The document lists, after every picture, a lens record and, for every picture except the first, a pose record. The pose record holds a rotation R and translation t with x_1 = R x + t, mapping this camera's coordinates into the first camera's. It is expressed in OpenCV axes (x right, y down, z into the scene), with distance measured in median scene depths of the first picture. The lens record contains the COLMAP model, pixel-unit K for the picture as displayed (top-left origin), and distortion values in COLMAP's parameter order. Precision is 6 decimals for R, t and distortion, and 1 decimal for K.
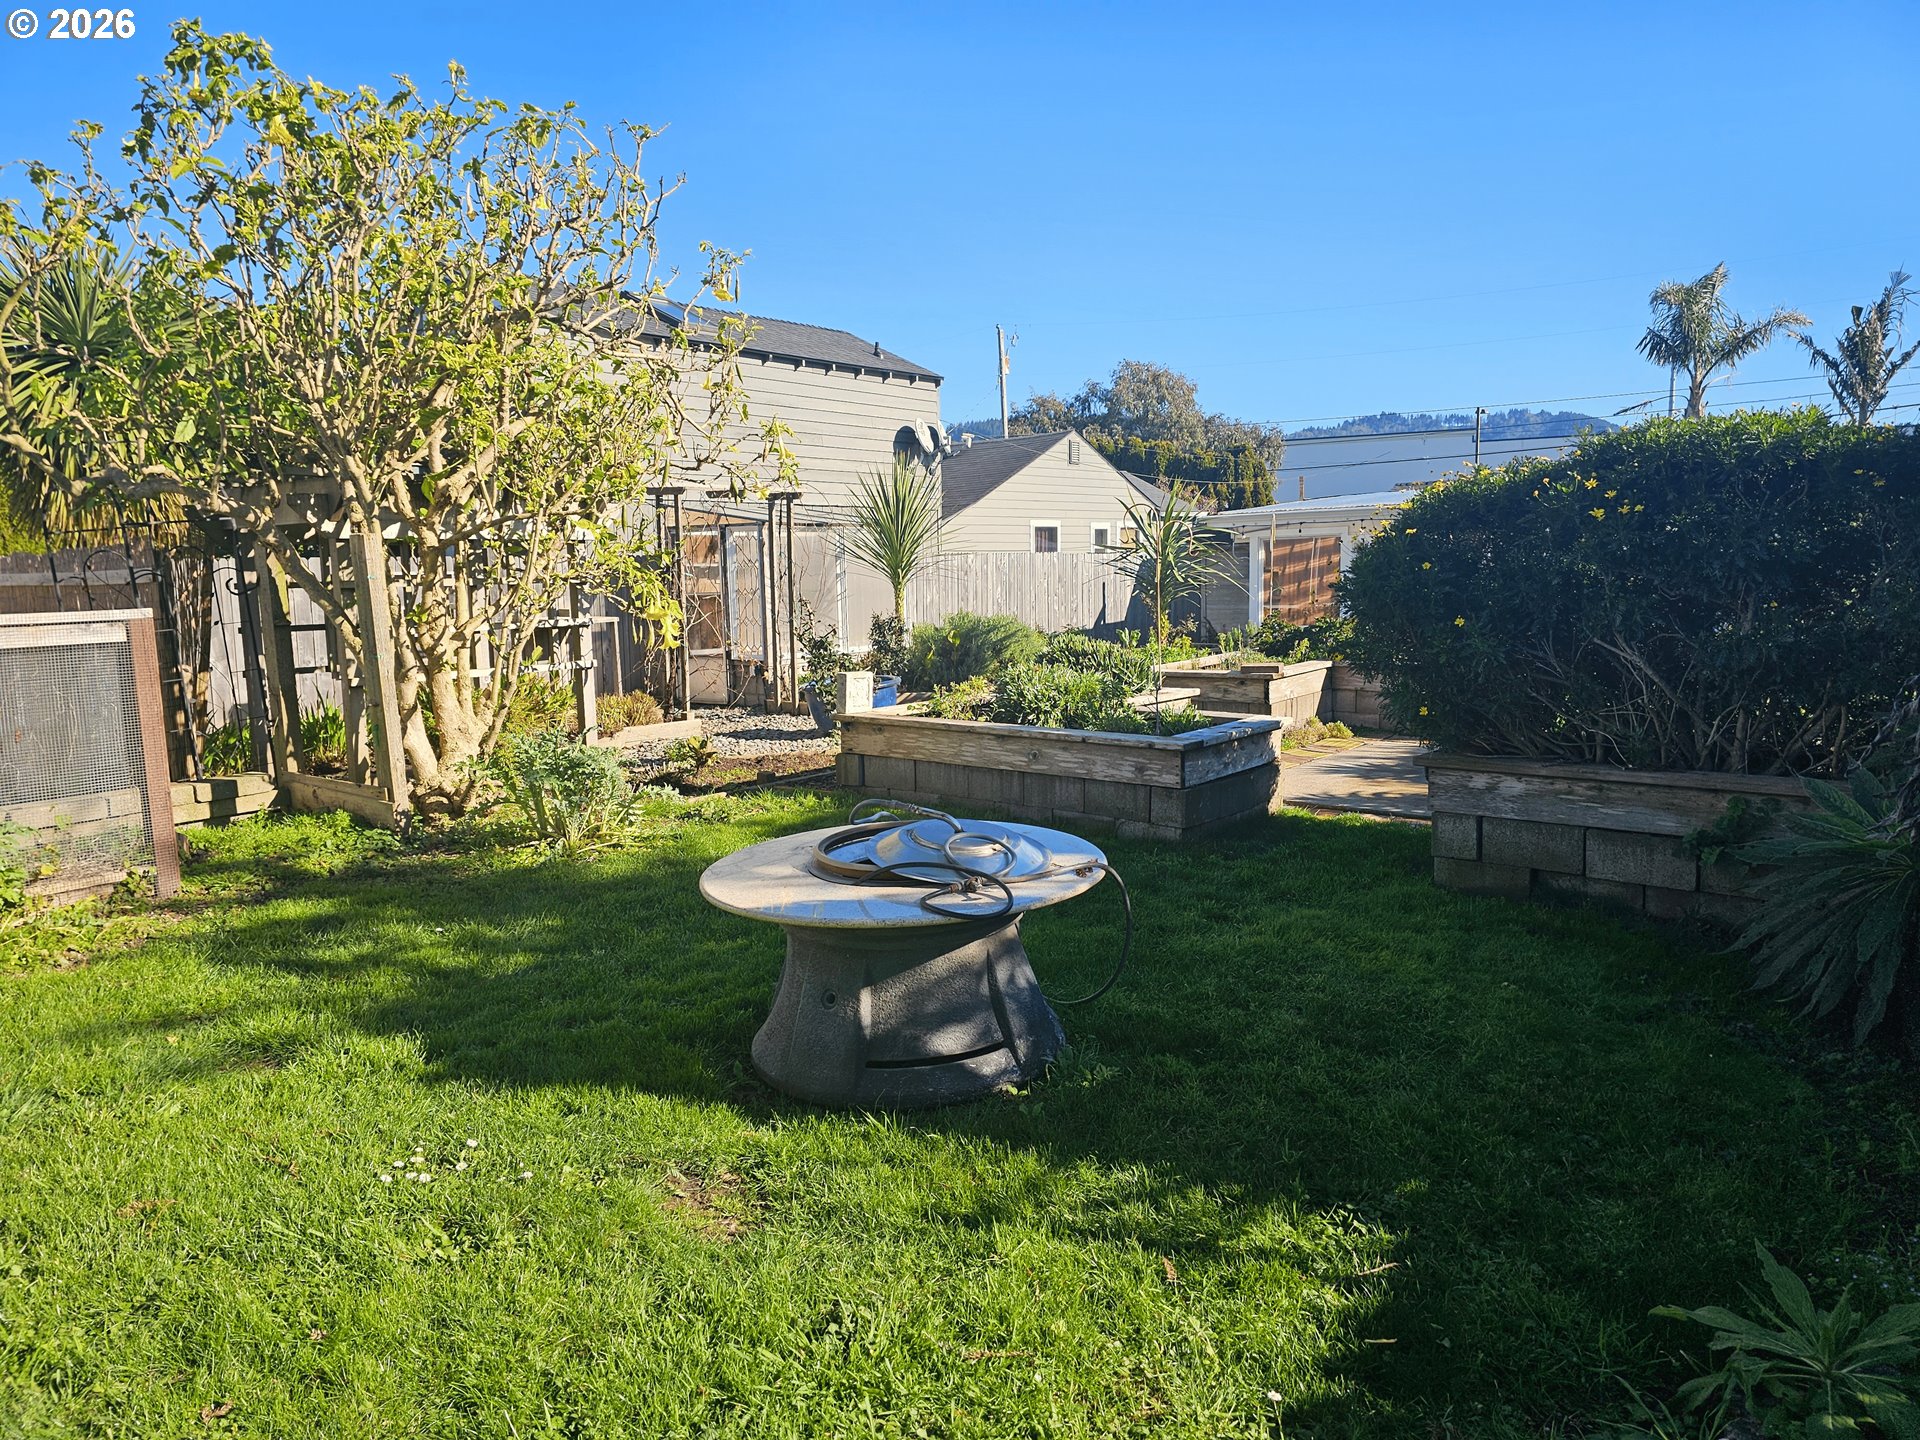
lens RADIAL K [[1299.1, 0, 960.7], [0, 1299.1, 711.9], [0, 0, 1]] dist [0.017725, 0.000201]
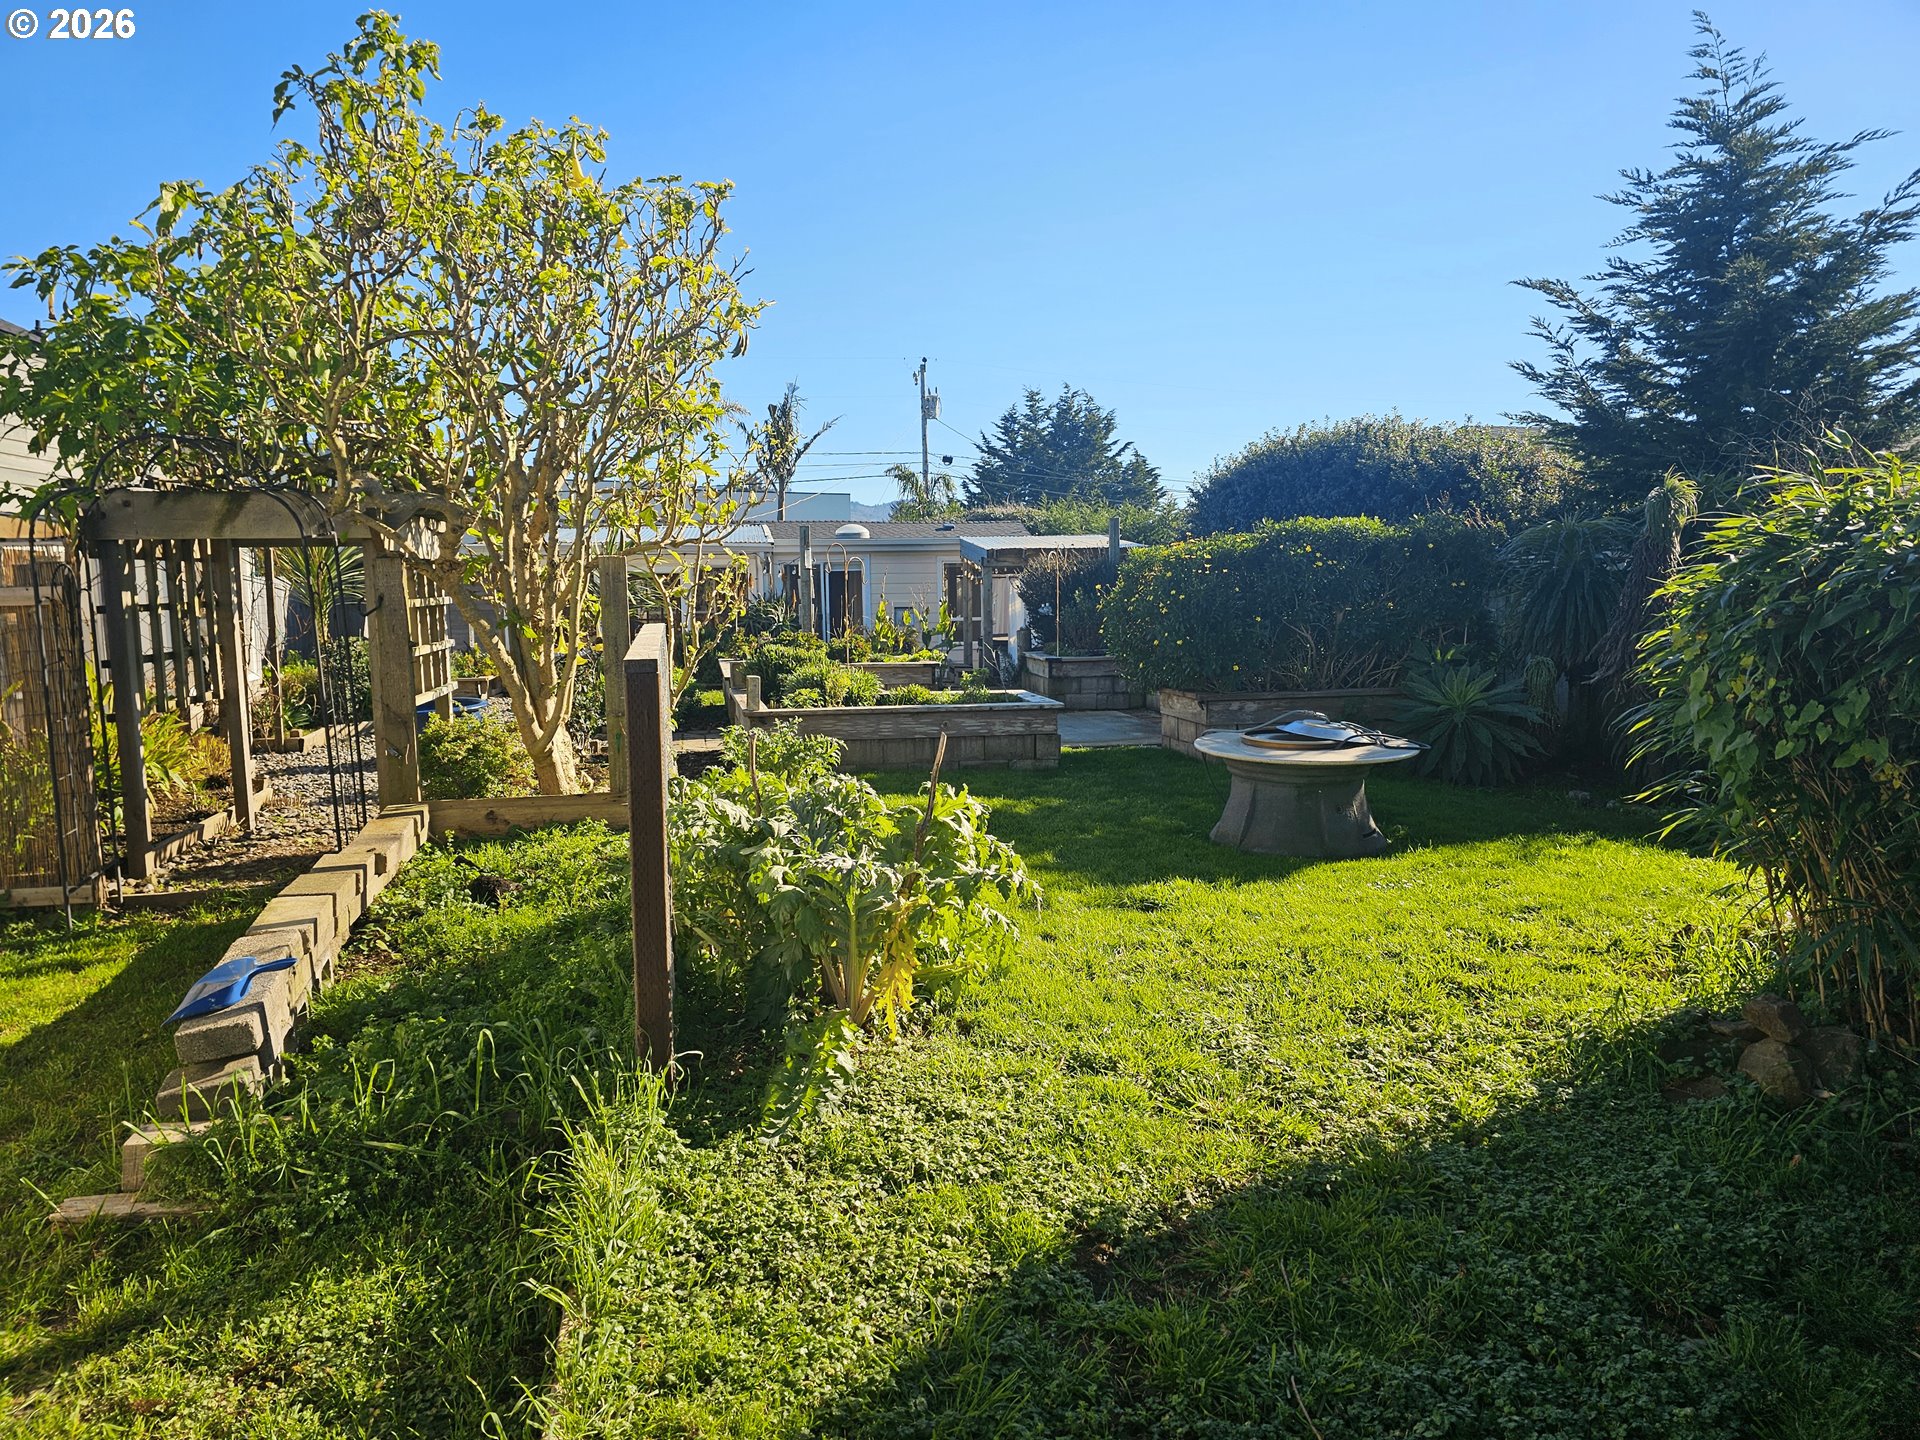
lens RADIAL K [[1299.1, 0, 960.7], [0, 1299.1, 711.9], [0, 0, 1]] dist [0.017725, 0.000201]
pose [[0.632446, -0.066062, 0.771783, -1.023590], [0.085578, 0.996216, 0.015144, 0.000035], [-0.769863, 0.056470, 0.635706, 0.096850]]
